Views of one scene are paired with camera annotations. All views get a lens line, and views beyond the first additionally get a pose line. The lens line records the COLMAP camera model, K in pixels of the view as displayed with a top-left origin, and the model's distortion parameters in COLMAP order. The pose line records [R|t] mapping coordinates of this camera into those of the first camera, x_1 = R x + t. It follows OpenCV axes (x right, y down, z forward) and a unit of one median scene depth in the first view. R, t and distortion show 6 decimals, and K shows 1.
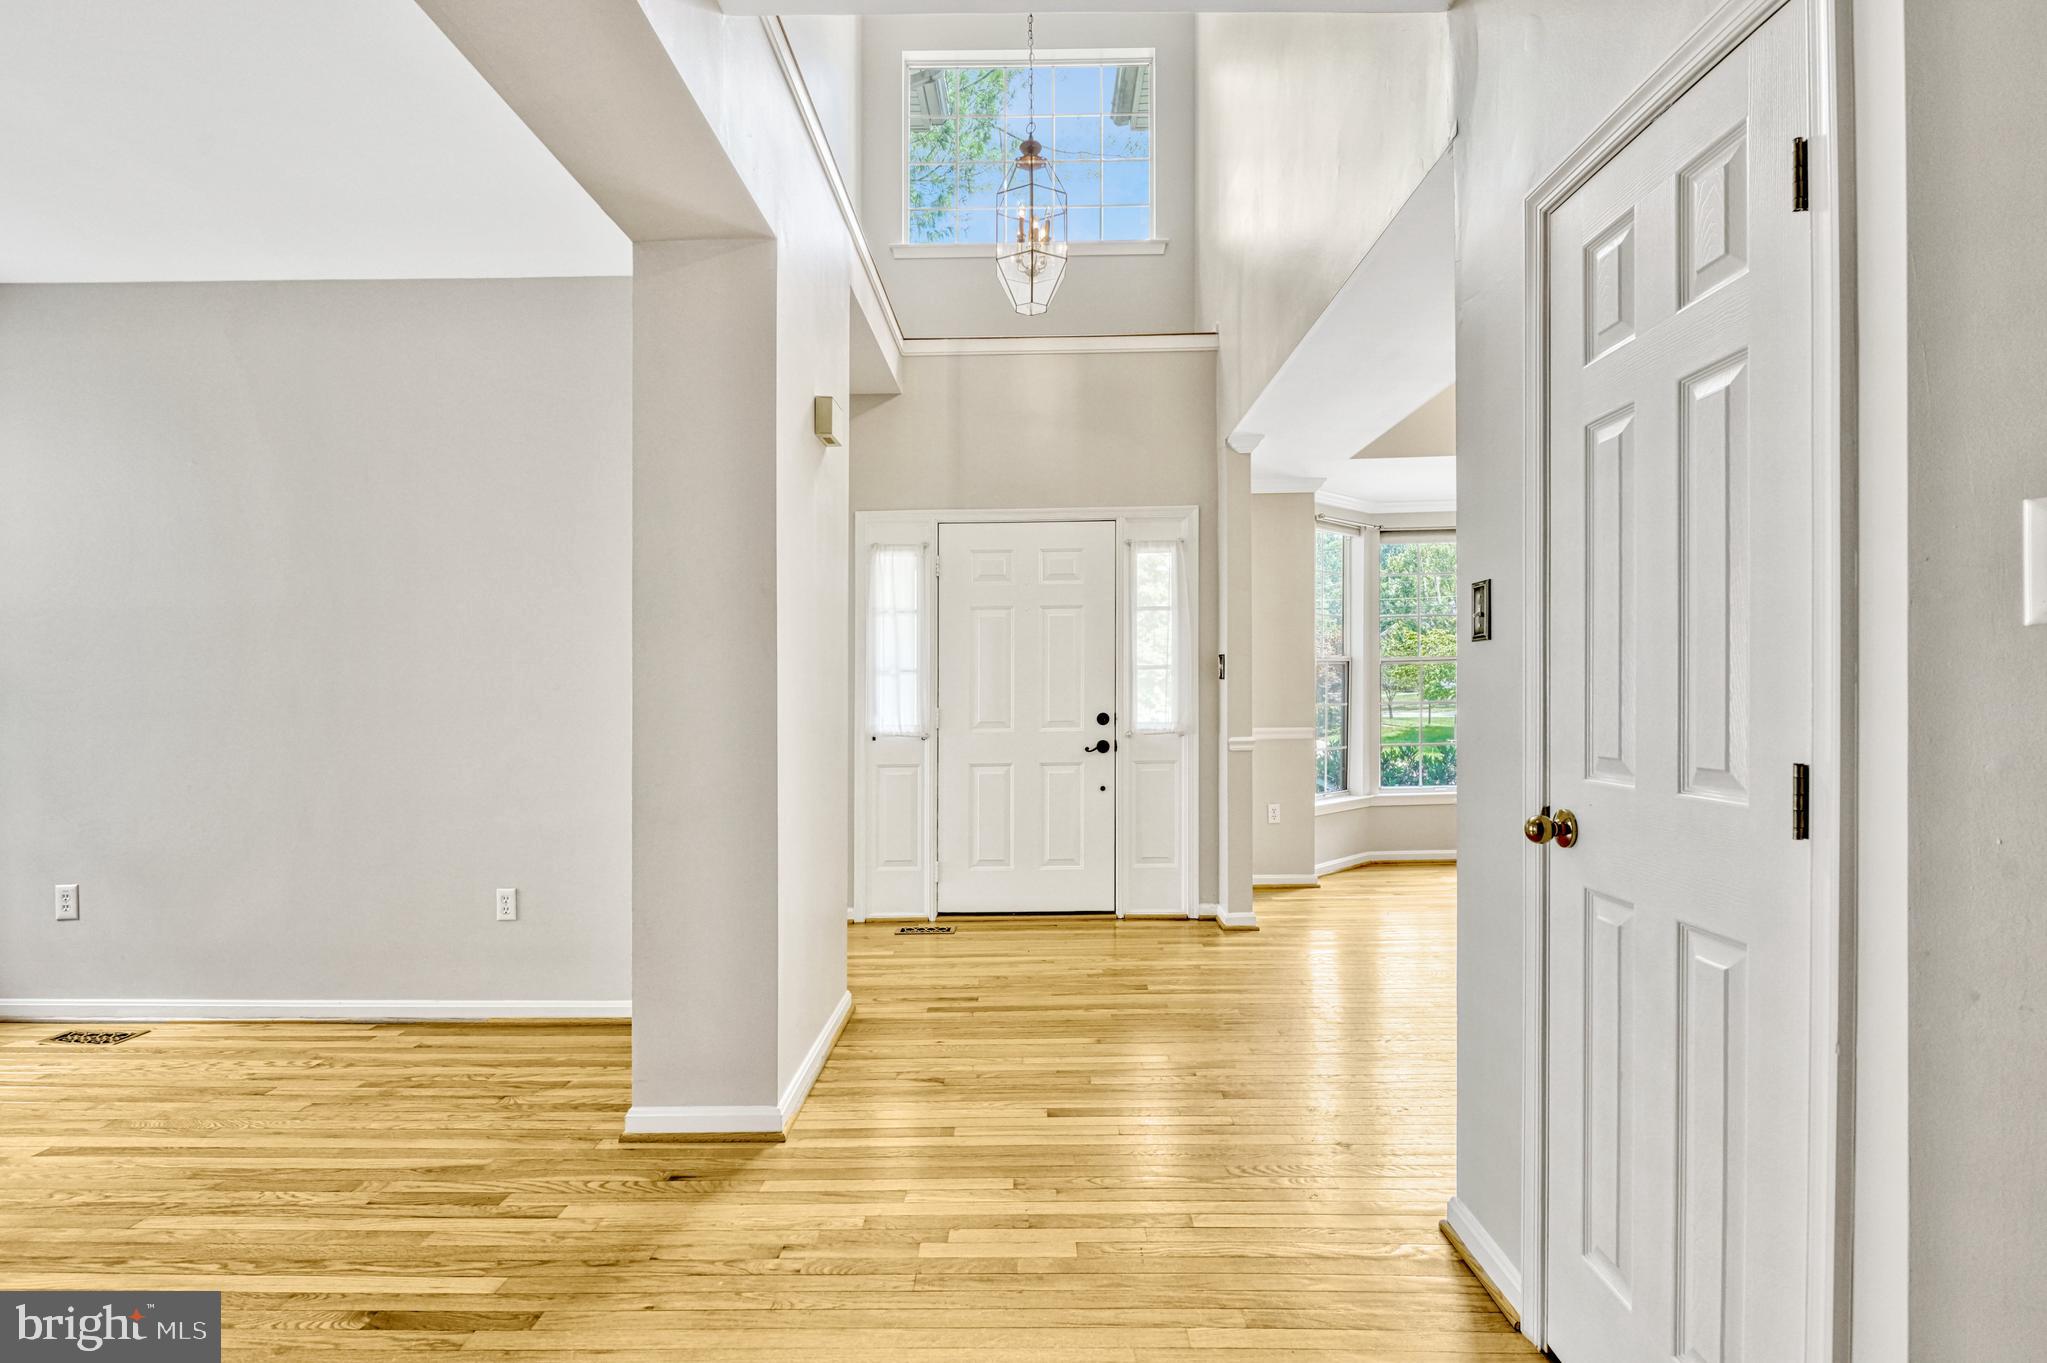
lens RADIAL K [[971.6, 0, 1023.5], [0, 971.6, 681.5], [0, 0, 1]] dist [-0.030843, -0.000302]
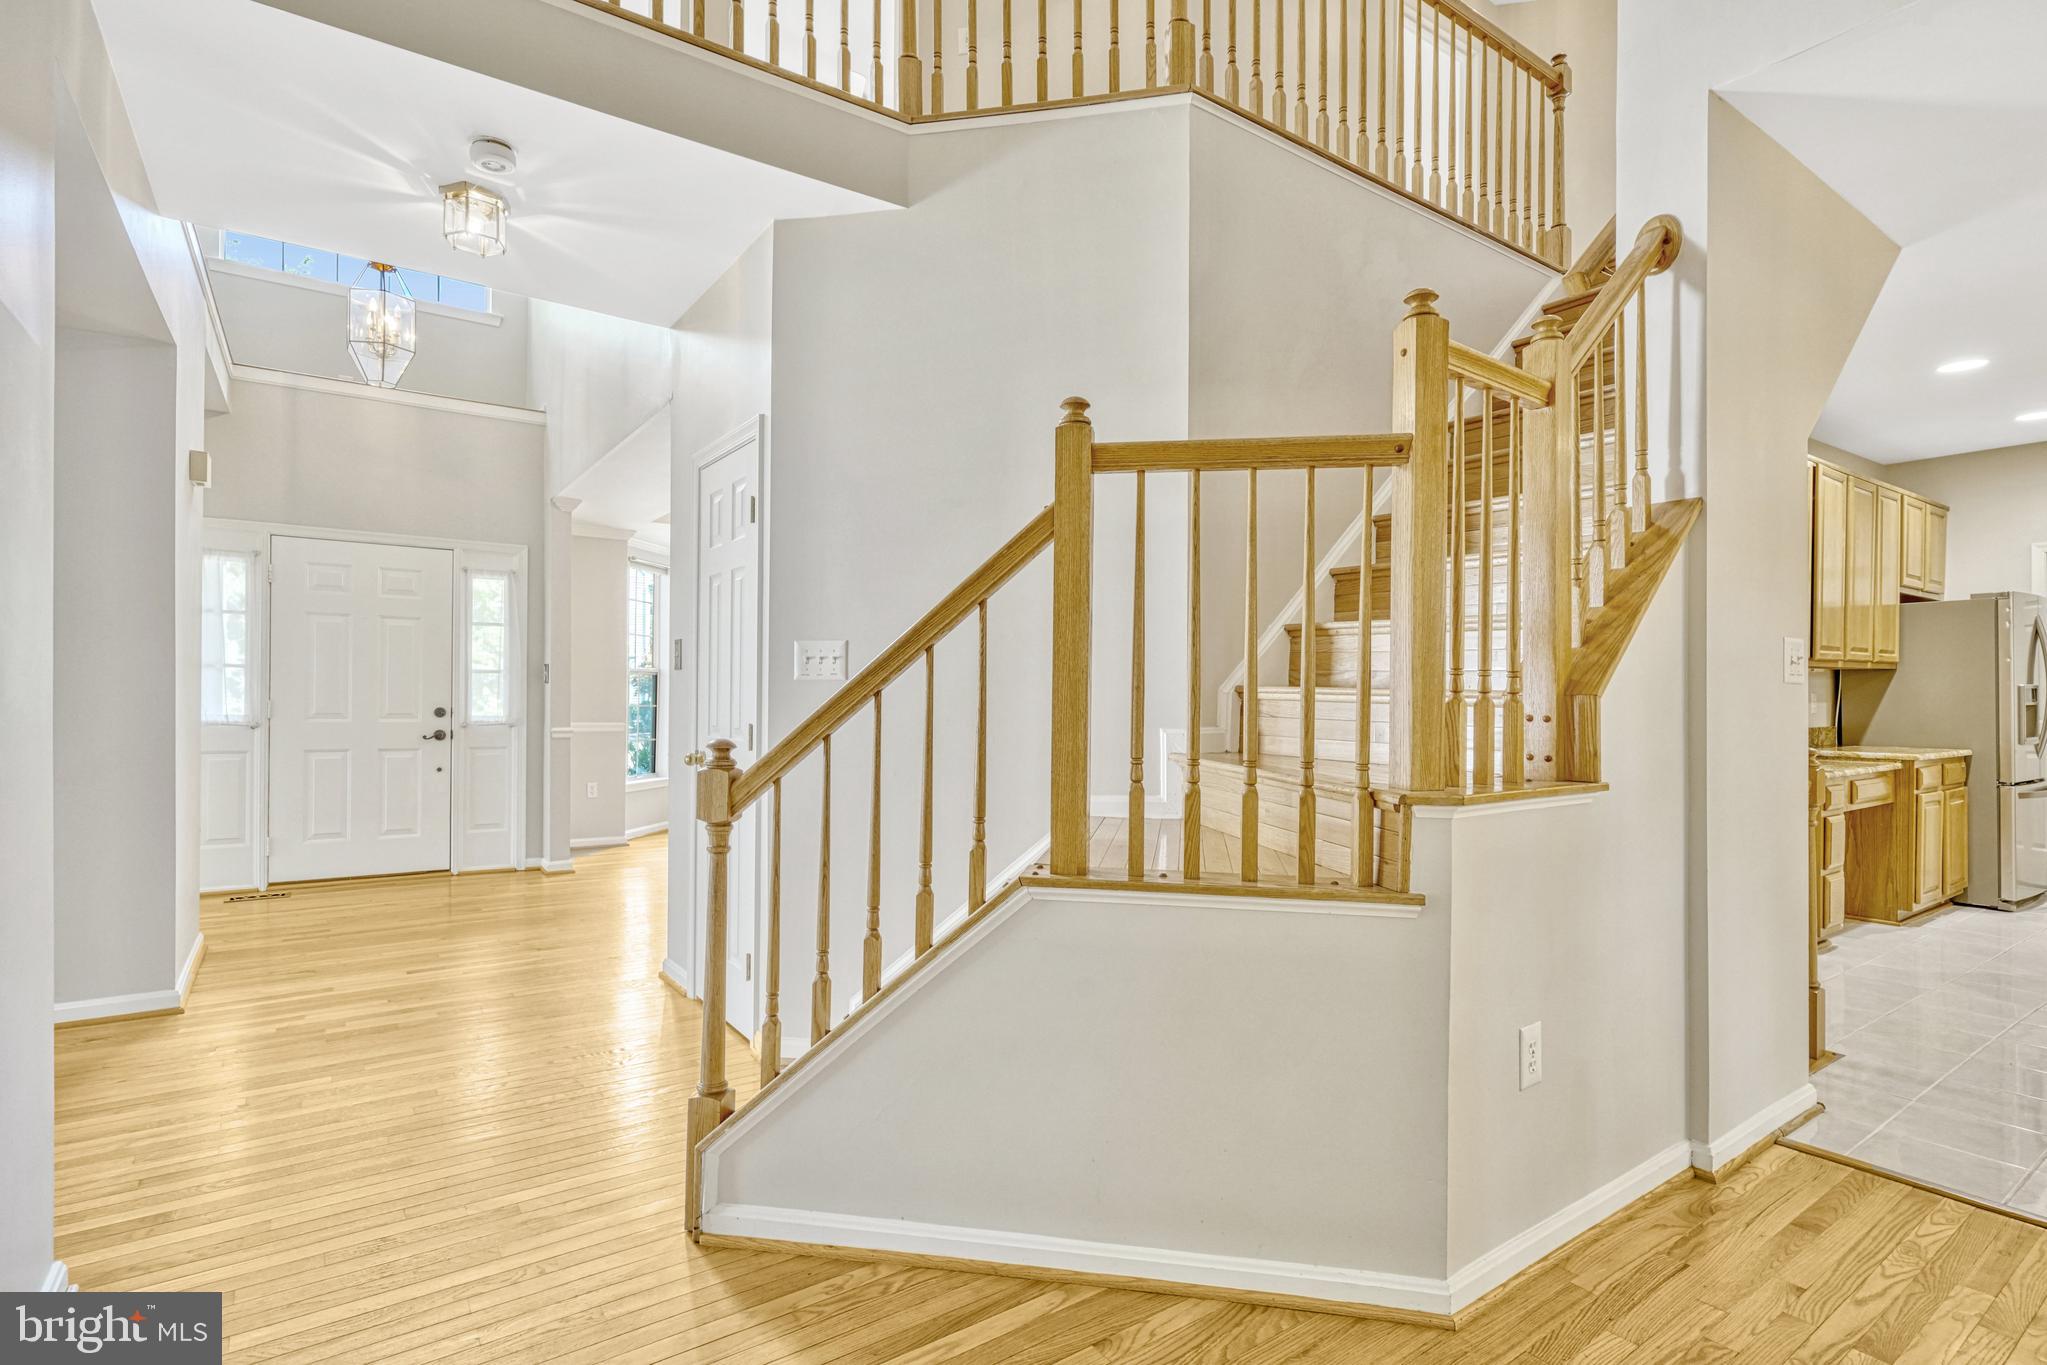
lens RADIAL K [[989.3, 0, 1016.8], [0, 989.3, 740.8], [0, 0, 1]] dist [0.000527, 0.000186]
pose [[0.808430, -0.000377, 0.588593, -0.065705], [-0.028122, 0.998833, 0.039266, 0.004982], [-0.587921, -0.048297, 0.807476, -0.442402]]
